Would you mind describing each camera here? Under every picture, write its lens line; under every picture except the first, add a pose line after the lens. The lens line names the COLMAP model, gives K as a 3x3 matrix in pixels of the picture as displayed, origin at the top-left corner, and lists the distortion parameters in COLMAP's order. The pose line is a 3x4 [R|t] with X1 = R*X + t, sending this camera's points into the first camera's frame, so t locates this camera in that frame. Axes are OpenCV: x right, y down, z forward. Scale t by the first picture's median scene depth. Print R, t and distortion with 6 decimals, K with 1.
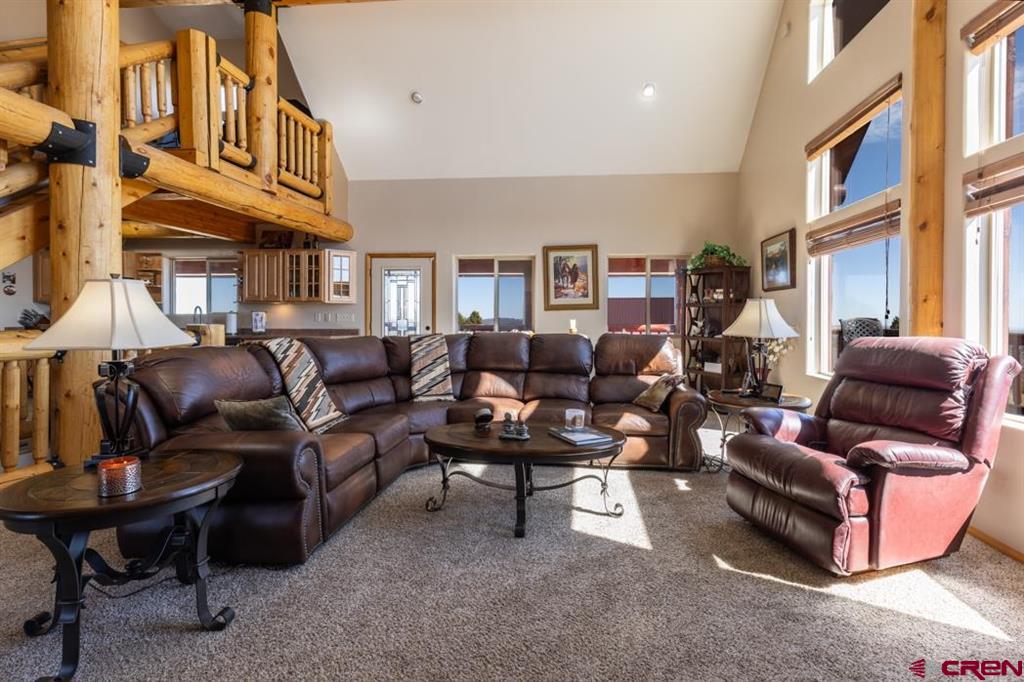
lens RADIAL K [[489.2, 0, 544.4], [0, 489.2, 321.9], [0, 0, 1]] dist [0.001794, 0.000678]
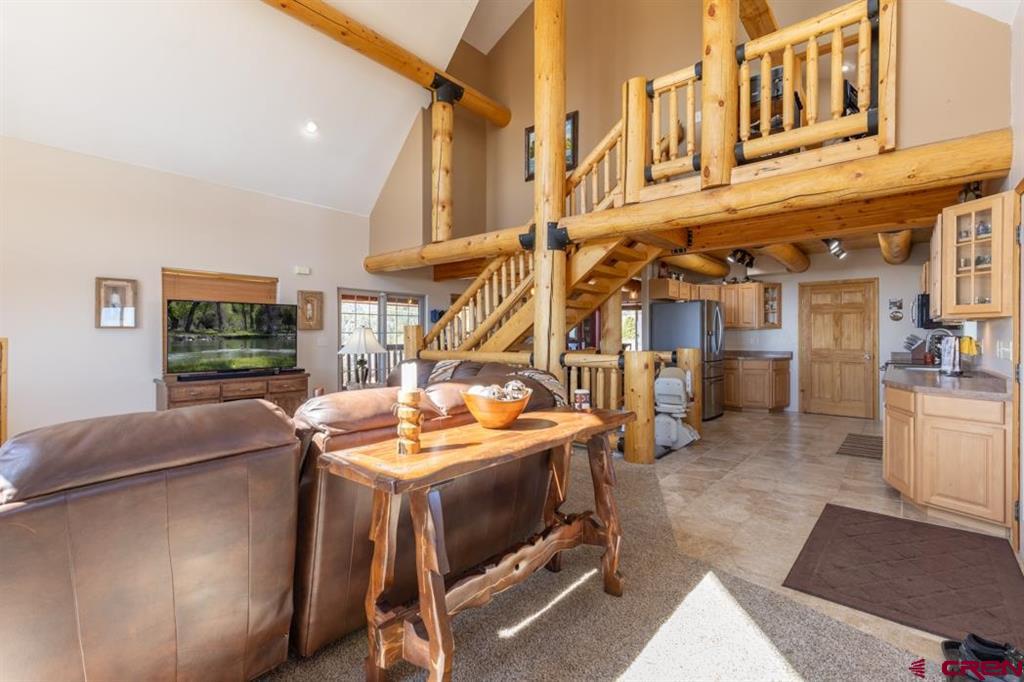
lens RADIAL K [[468.5, 0, 498.5], [0, 468.5, 339.2], [0, 0, 1]] dist [-0.000449, 0.000025]
pose [[-0.605626, 0.001750, -0.795747, 0.203834], [-0.010469, 0.999894, 0.010167, -0.017131], [0.795680, 0.014489, -0.605544, 0.939100]]
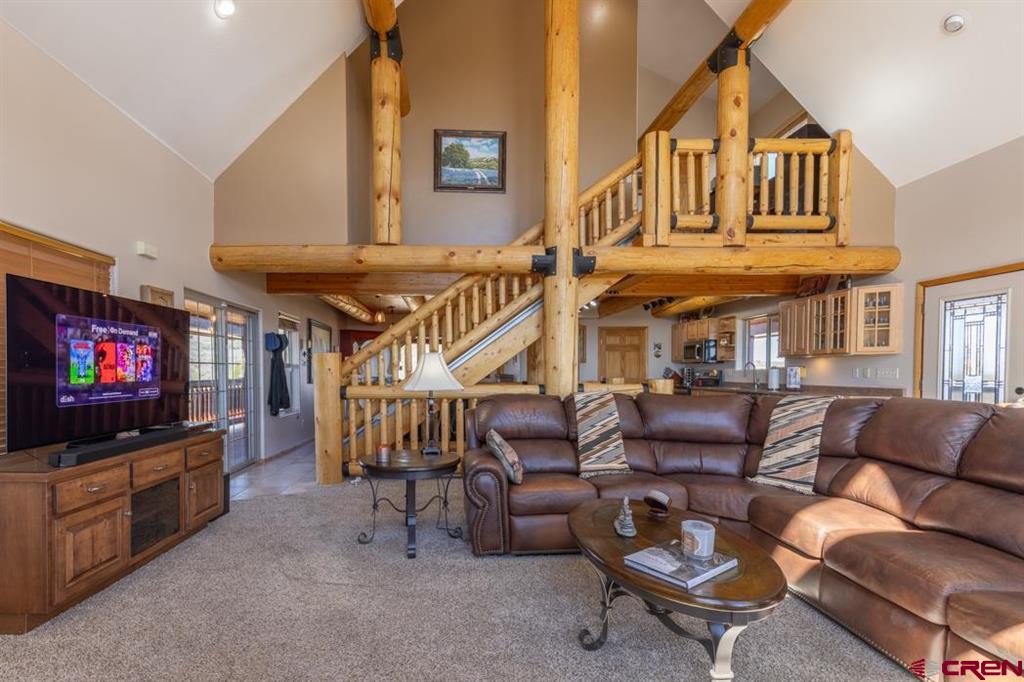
lens RADIAL K [[474.4, 0, 464.6], [0, 474.4, 384.1], [0, 0, 1]] dist [0.000420, 0.000194]
pose [[0.094560, 0.023439, -0.995243, 0.275105], [-0.007559, 0.999711, 0.022826, -0.003226], [0.995490, 0.005364, 0.094710, 0.291970]]
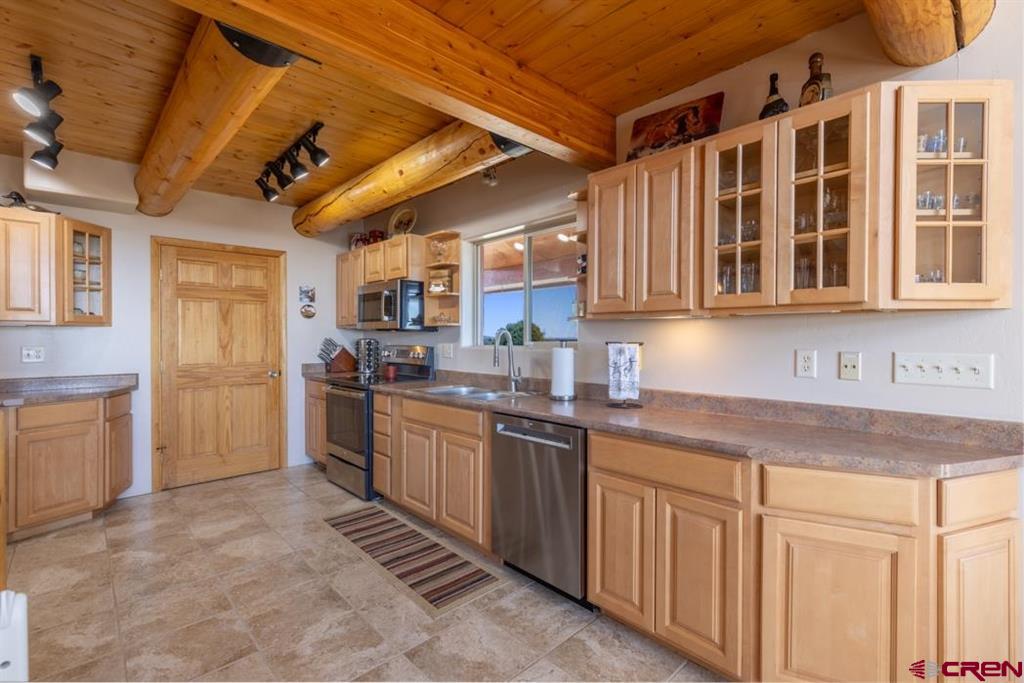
lens RADIAL K [[450.1, 0, 512.0], [0, 450.1, 341.5], [0, 0, 1]] dist [-0.000273, -0.000003]
pose [[0.741650, 0.003190, -0.670780, -0.435515], [-0.004090, 0.999992, 0.000233, -0.022430], [0.670775, 0.002571, 0.741656, 0.720365]]
